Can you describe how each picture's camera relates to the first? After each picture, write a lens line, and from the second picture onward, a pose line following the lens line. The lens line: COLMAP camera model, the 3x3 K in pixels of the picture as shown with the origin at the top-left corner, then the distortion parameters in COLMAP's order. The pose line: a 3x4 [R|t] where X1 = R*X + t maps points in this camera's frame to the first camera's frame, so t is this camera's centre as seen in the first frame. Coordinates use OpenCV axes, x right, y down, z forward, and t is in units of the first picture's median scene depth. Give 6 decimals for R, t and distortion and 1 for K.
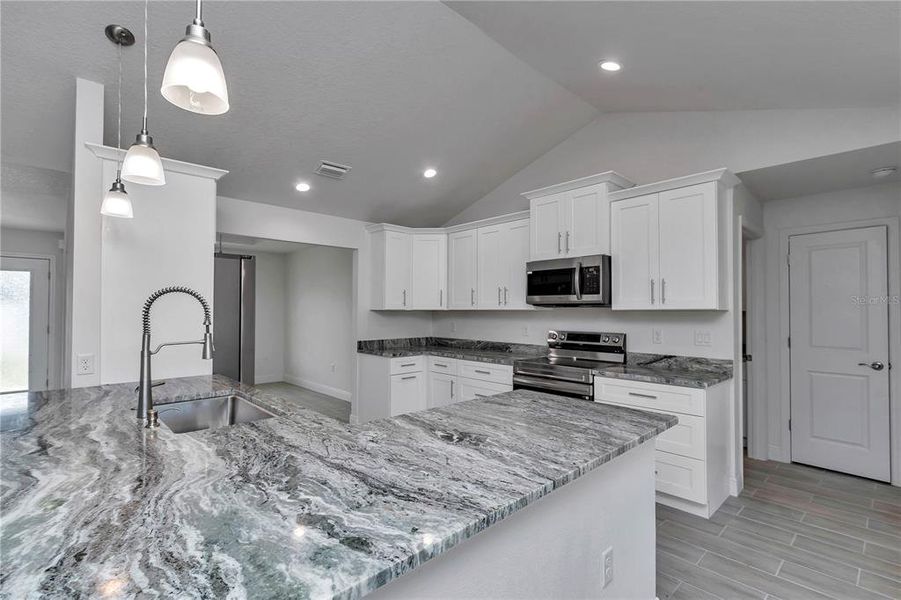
lens RADIAL K [[417.0, 0, 447.3], [0, 417.0, 305.4], [0, 0, 1]] dist [-0.000268, -0.000494]
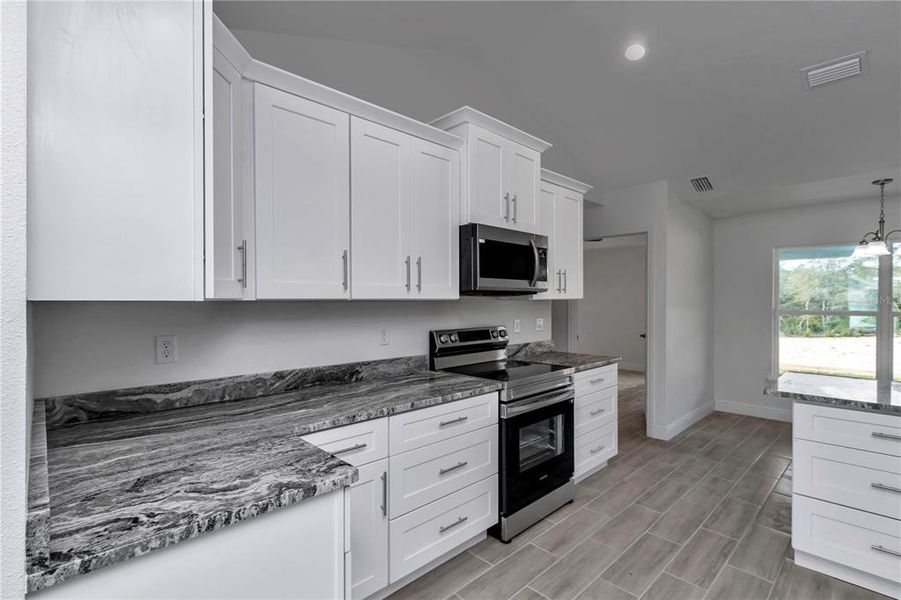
lens RADIAL K [[434.9, 0, 446.7], [0, 434.9, 303.0], [0, 0, 1]] dist [0.001286, -0.000017]
pose [[-0.021714, -0.014997, 0.999652, -0.502602], [-0.014382, 0.999789, 0.014687, 0.007798], [-0.999661, -0.014058, -0.021925, 1.154893]]
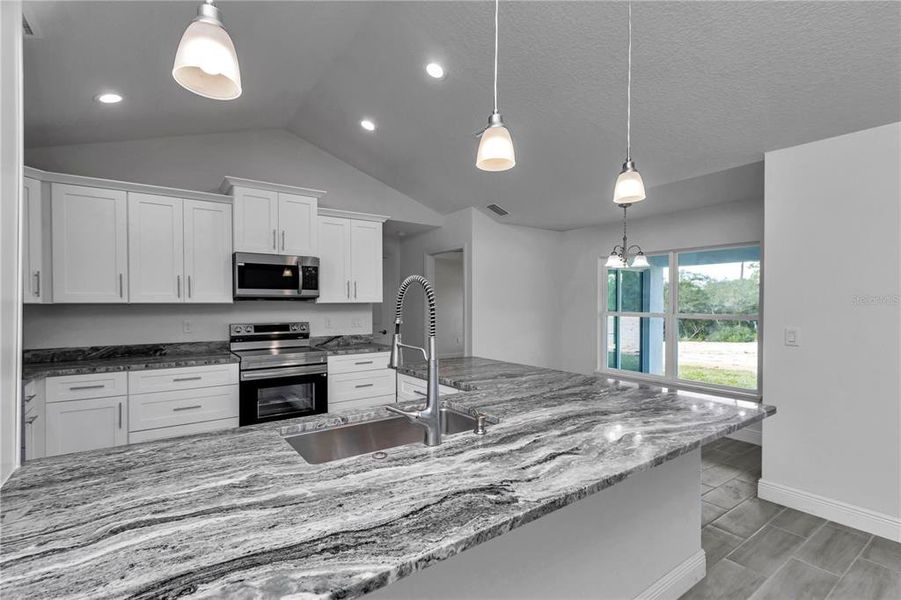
lens RADIAL K [[417.0, 0, 447.3], [0, 417.0, 305.4], [0, 0, 1]] dist [-0.000268, -0.000494]
pose [[0.129626, -0.008601, 0.991526, -0.746002], [-0.011289, 0.999885, 0.010150, 0.001451], [-0.991499, -0.012509, 0.129514, 0.440455]]
